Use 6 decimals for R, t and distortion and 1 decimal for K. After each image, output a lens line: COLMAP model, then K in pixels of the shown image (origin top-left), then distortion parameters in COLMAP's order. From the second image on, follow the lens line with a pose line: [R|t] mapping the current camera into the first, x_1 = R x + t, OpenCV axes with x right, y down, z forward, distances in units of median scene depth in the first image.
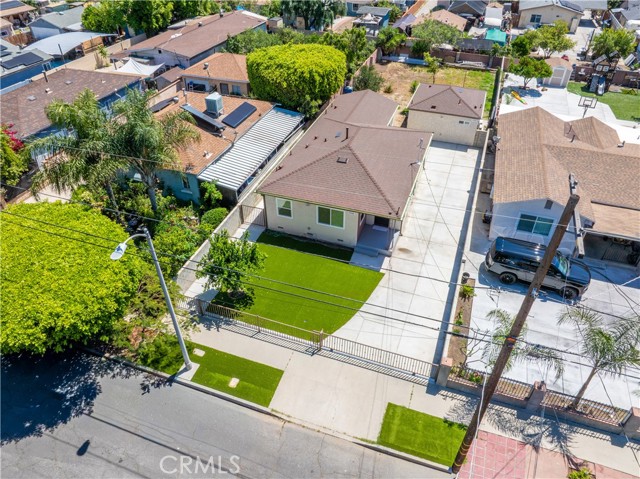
lens RADIAL K [[452.6, 0, 324.4], [0, 452.6, 241.7], [0, 0, 1]] dist [-0.038117, 0.008460]
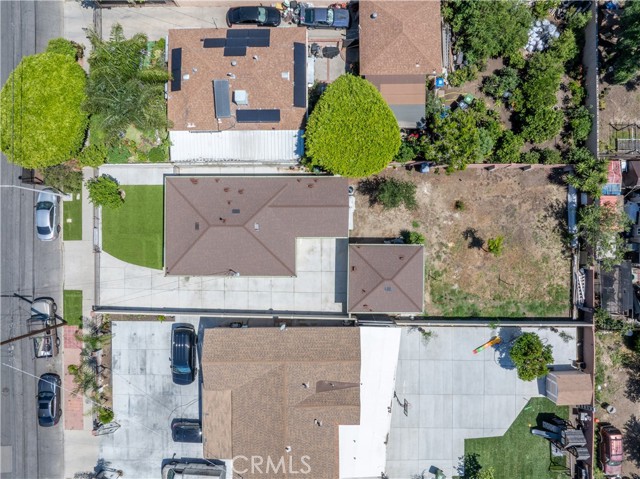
lens RADIAL K [[452.6, 0, 320.7], [0, 452.6, 240.5], [0, 0, 1]] dist [-0.038117, 0.008460]
pose [[0.325920, 0.945357, -0.008748, 0.243779], [-0.589090, 0.210314, 0.780219, -1.657266], [0.739425, -0.249136, 0.625445, 0.425820]]
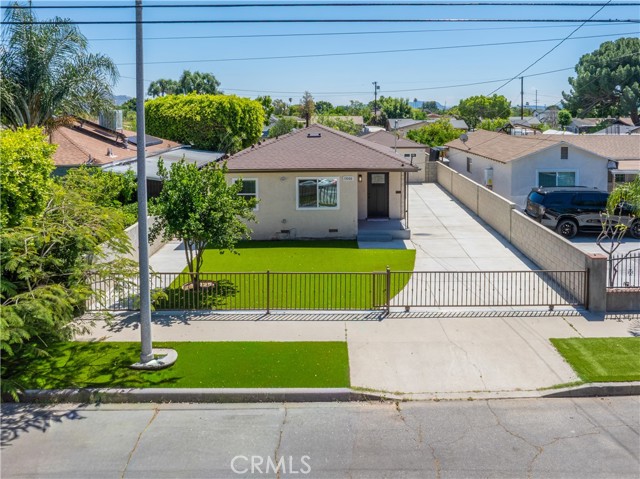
lens RADIAL K [[531.8, 0, 352.3], [0, 531.8, 131.6], [0, 0, 1]] dist [-0.026392, 0.007002]
pose [[0.933018, -0.022274, 0.359140, -0.244090], [0.229858, 0.804795, -0.547239, 0.352057], [-0.276845, 0.593135, 0.756008, 0.328043]]
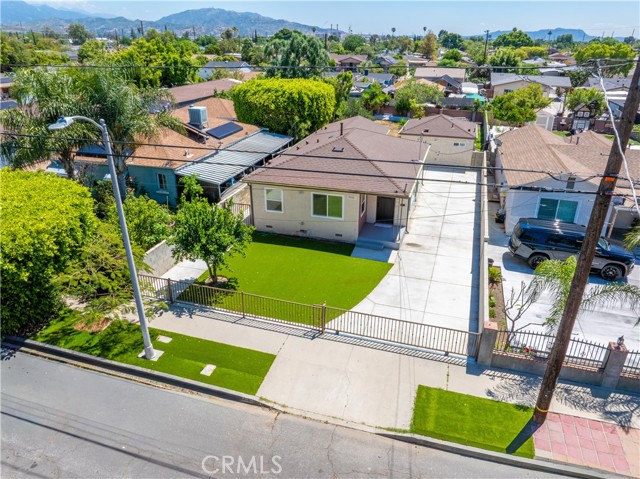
lens RADIAL K [[452.6, 0, 323.9], [0, 452.6, 242.3], [0, 0, 1]] dist [-0.038117, 0.008460]
pose [[0.999106, -0.016253, 0.039030, -0.029942], [0.024951, 0.971920, -0.233986, 0.232443], [-0.034131, 0.234751, 0.971456, 0.180250]]
